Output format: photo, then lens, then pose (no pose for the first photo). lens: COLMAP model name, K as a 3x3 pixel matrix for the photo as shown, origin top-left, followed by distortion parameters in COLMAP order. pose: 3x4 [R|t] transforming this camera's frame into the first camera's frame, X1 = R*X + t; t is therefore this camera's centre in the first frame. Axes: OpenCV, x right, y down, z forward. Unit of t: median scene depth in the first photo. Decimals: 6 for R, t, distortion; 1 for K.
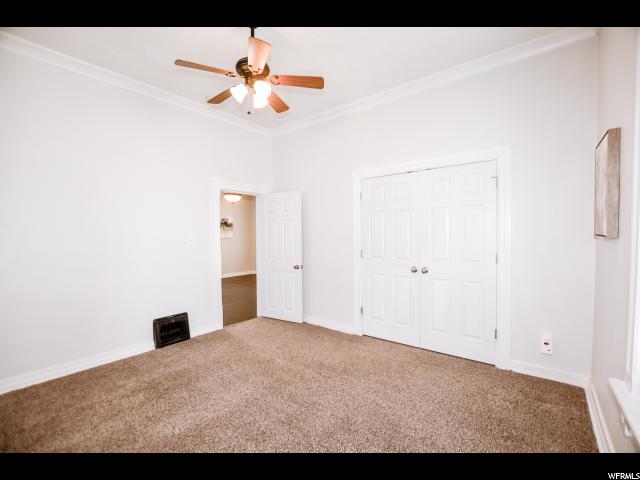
lens RADIAL K [[293.1, 0, 317.5], [0, 293.1, 239.9], [0, 0, 1]] dist [-0.005677, -0.000488]
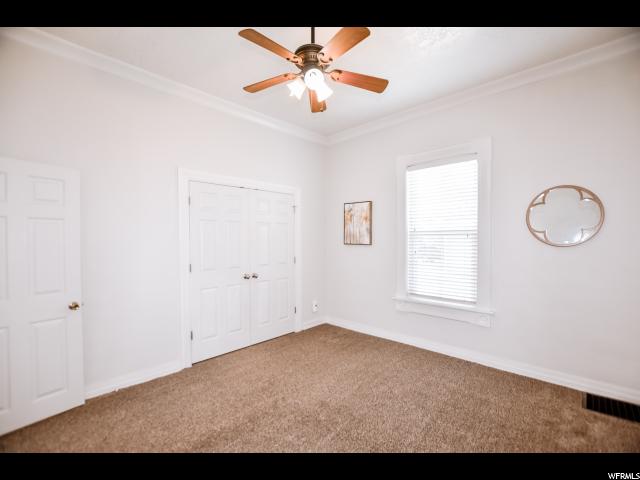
lens RADIAL K [[293.1, 0, 317.5], [0, 293.1, 241.3], [0, 0, 1]] dist [-0.005677, -0.000488]
pose [[0.075774, 0.005176, 0.997112, -0.754713], [0.031186, 0.999485, -0.007558, -0.014657], [-0.996637, 0.031669, 0.075573, 0.645379]]
